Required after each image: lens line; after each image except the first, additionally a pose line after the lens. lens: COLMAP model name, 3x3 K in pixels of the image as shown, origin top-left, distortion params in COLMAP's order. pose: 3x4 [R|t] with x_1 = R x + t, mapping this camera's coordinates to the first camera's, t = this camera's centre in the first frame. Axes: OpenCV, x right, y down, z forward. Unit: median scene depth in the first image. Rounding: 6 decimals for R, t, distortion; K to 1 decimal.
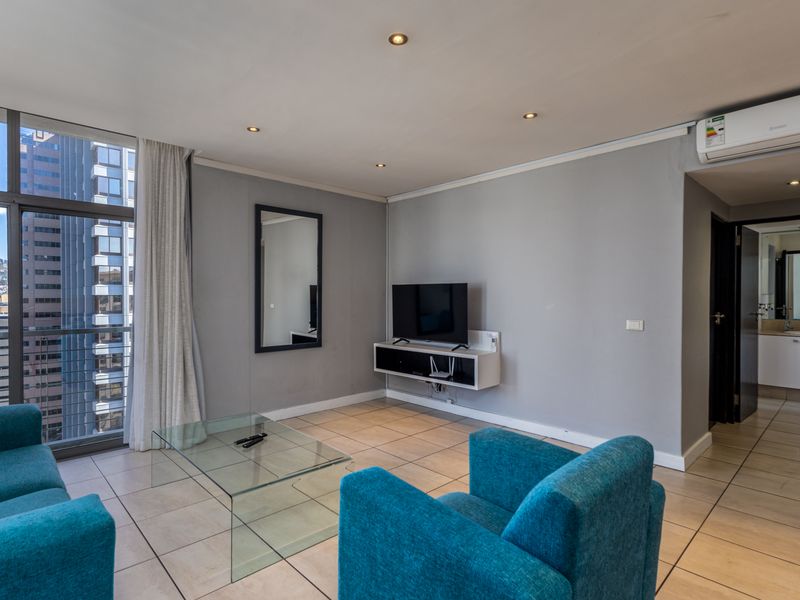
lens RADIAL K [[432.9, 0, 400.0], [0, 432.9, 300.0], [0, 0, 1]] dist [-0.001044, 0.000424]
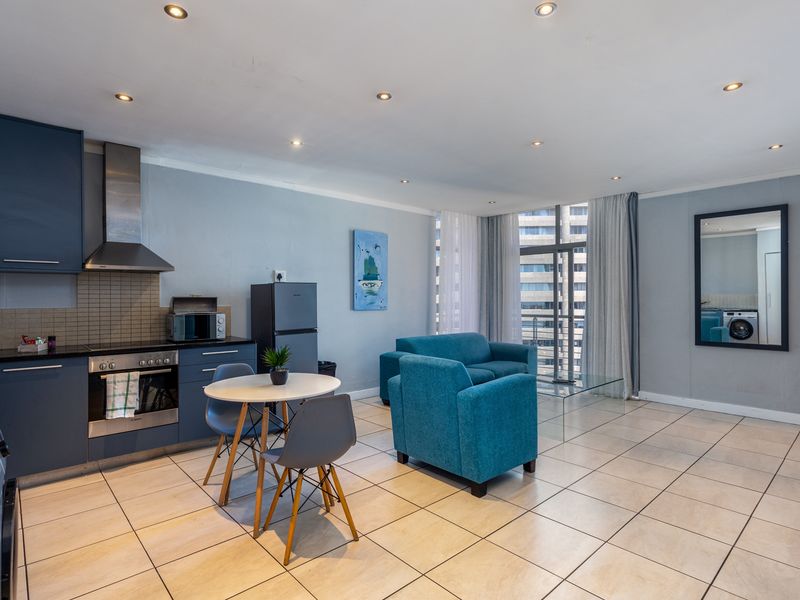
lens RADIAL K [[435.5, 0, 400.0], [0, 435.5, 300.0], [0, 0, 1]] dist [0.012692, 0.000927]
pose [[-0.019969, 0.001897, -0.999799, 0.811784], [-0.006023, 0.999980, 0.002017, 0.005176], [0.999782, 0.006062, -0.019957, 0.234660]]
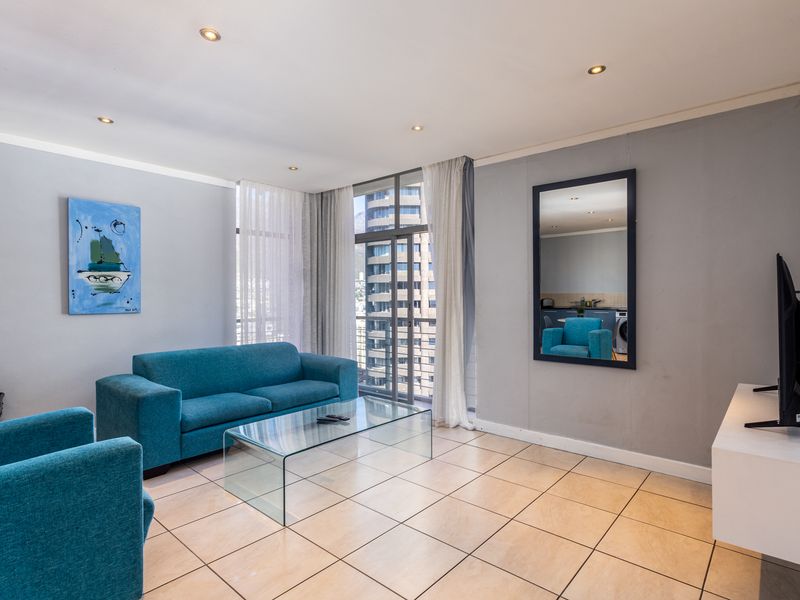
lens RADIAL K [[432.9, 0, 400.0], [0, 432.9, 300.0], [0, 0, 1]] dist [-0.001044, 0.000424]
pose [[0.089158, 0.007914, -0.995986, 0.484408], [-0.005827, 0.999955, 0.007424, -0.000801], [0.996000, 0.005142, 0.089200, 0.635303]]
